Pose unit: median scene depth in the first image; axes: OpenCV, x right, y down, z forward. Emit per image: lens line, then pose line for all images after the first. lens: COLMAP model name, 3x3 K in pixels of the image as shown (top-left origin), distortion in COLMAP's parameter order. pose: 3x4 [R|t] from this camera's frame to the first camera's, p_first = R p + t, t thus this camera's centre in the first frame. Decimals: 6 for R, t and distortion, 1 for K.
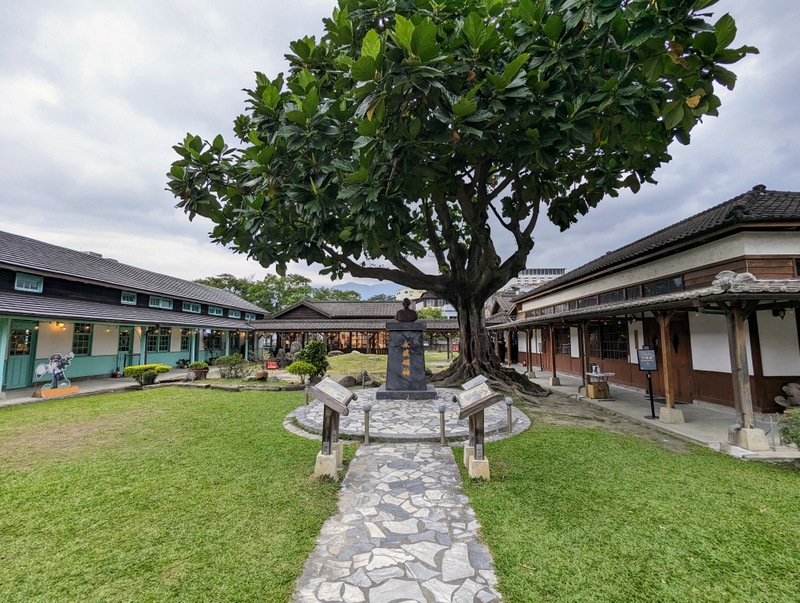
lens RADIAL K [[372.4, 0, 399.9], [0, 372.4, 299.7], [0, 0, 1]] dist [-0.000162, -0.000020]
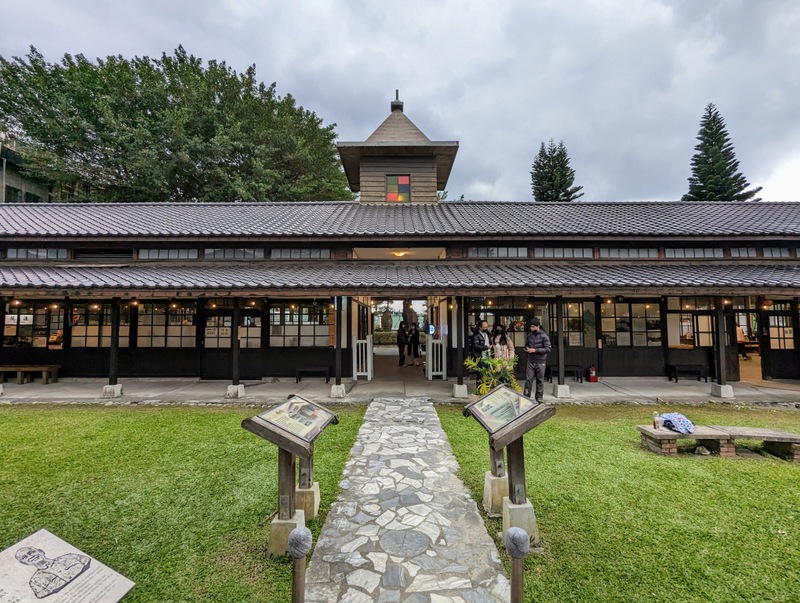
lens RADIAL K [[372.4, 0, 399.7], [0, 372.4, 300.8], [0, 0, 1]] dist [-0.000162, -0.000020]
pose [[-0.999562, 0.003765, -0.029338, 0.045184], [0.008242, 0.988031, -0.154038, 0.194362], [0.028407, -0.154212, -0.987629, 2.188913]]
